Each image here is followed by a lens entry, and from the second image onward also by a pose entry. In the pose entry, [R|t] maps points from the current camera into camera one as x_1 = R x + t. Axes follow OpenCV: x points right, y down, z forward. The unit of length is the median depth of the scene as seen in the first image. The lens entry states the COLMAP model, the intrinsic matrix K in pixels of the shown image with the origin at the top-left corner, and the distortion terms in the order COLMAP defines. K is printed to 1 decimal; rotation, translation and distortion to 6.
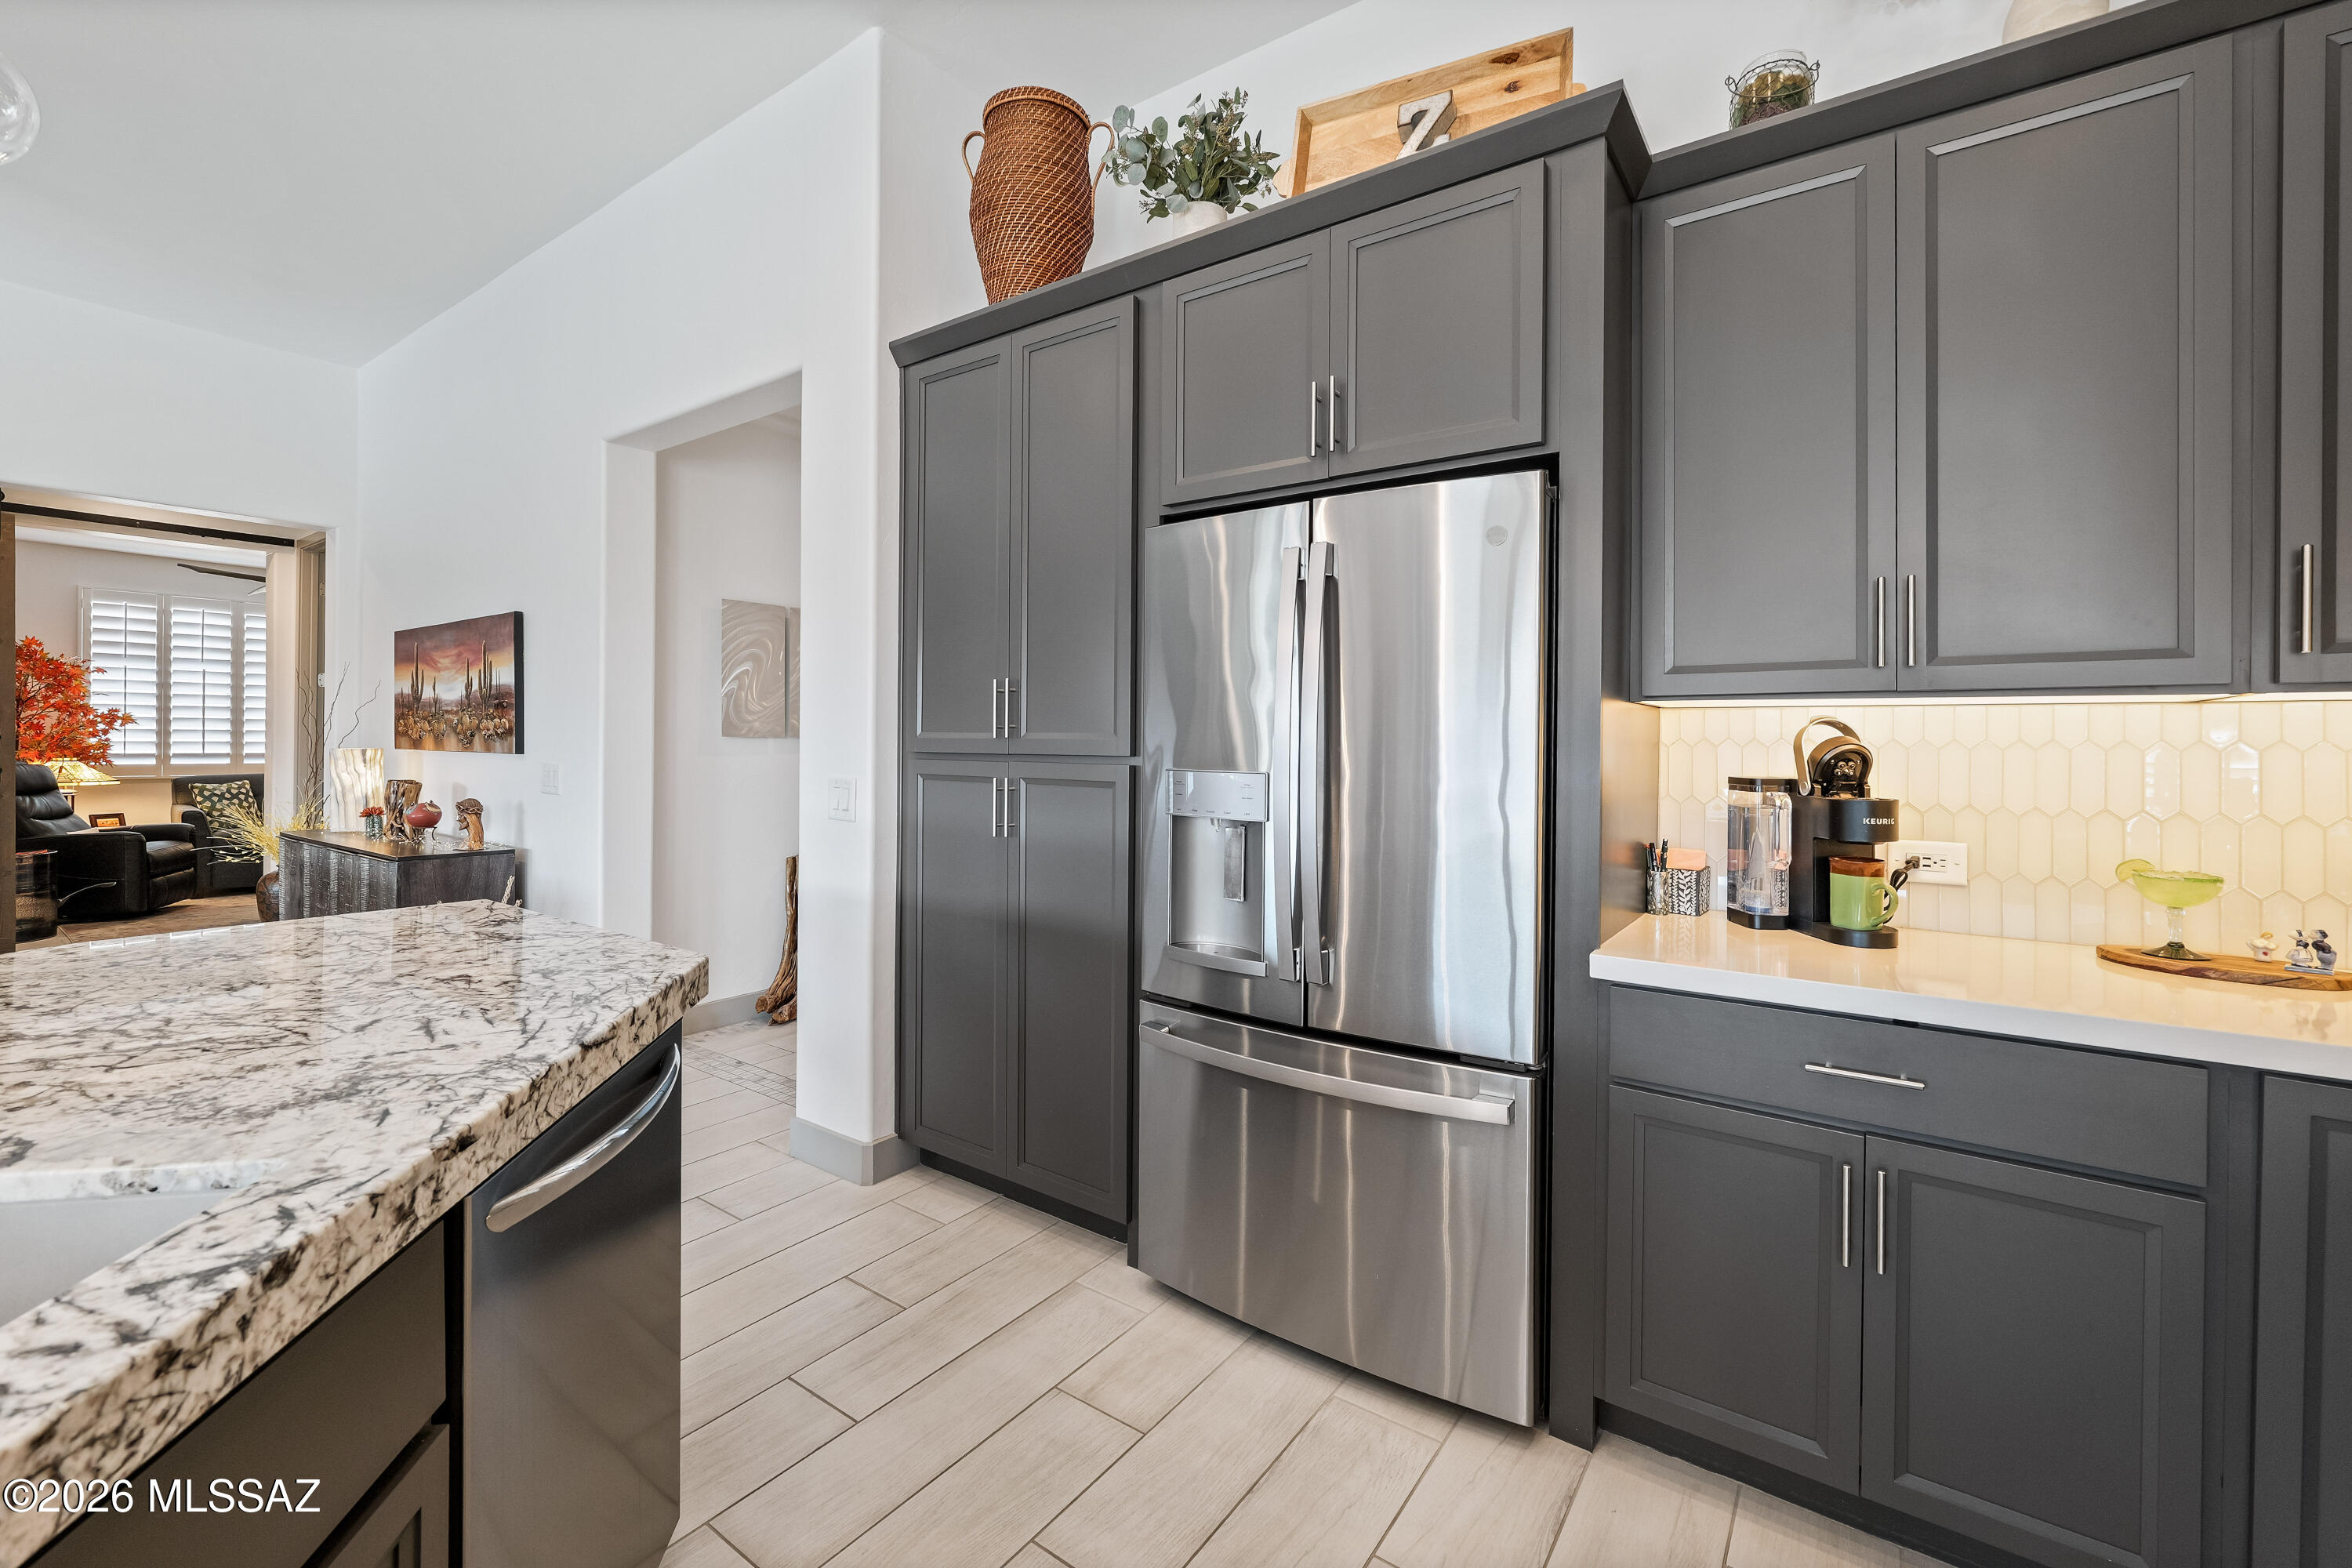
lens RADIAL K [[990.0, 0, 1174.9], [0, 990.0, 724.8], [0, 0, 1]] dist [0.002056, 0.000511]
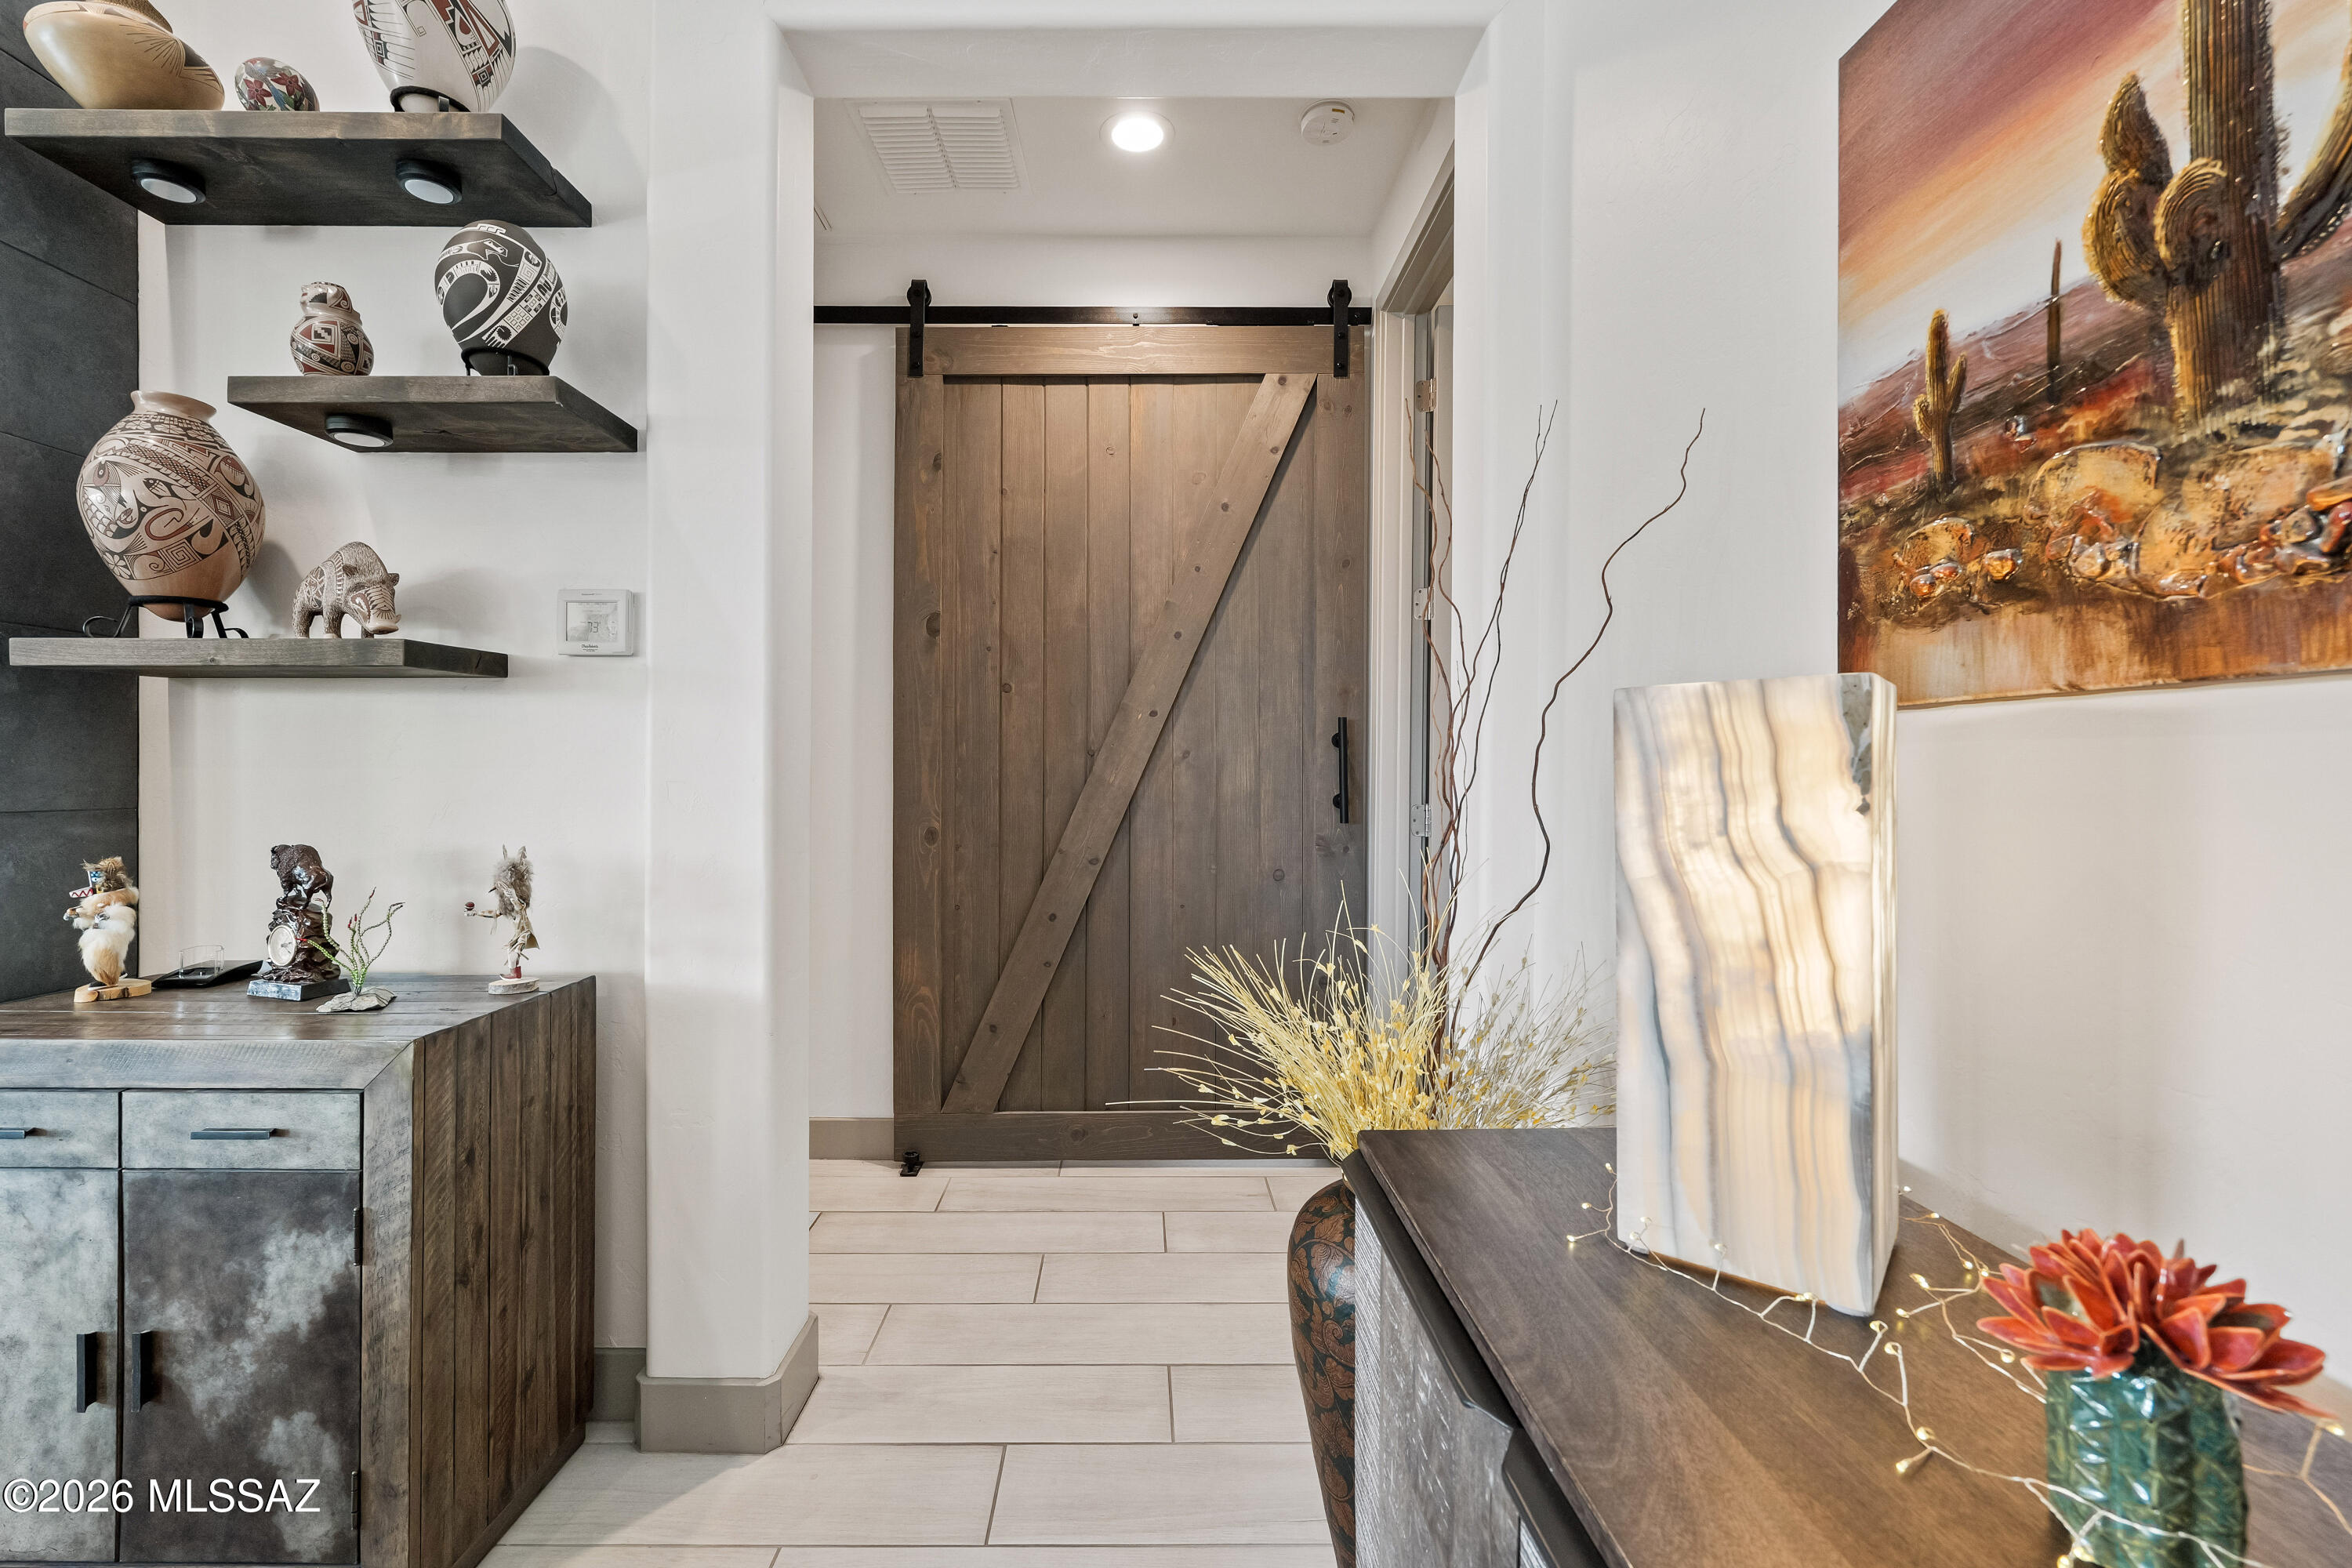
lens RADIAL K [[985.7, 0, 1177.8], [0, 985.7, 777.6], [0, 0, 1]] dist [-0.011502, 0.000324]
pose [[0.622442, -0.006273, -0.782641, -0.774126], [0.011277, 0.999936, 0.000953, 0.036891], [0.782585, -0.009419, 0.622472, 0.853542]]
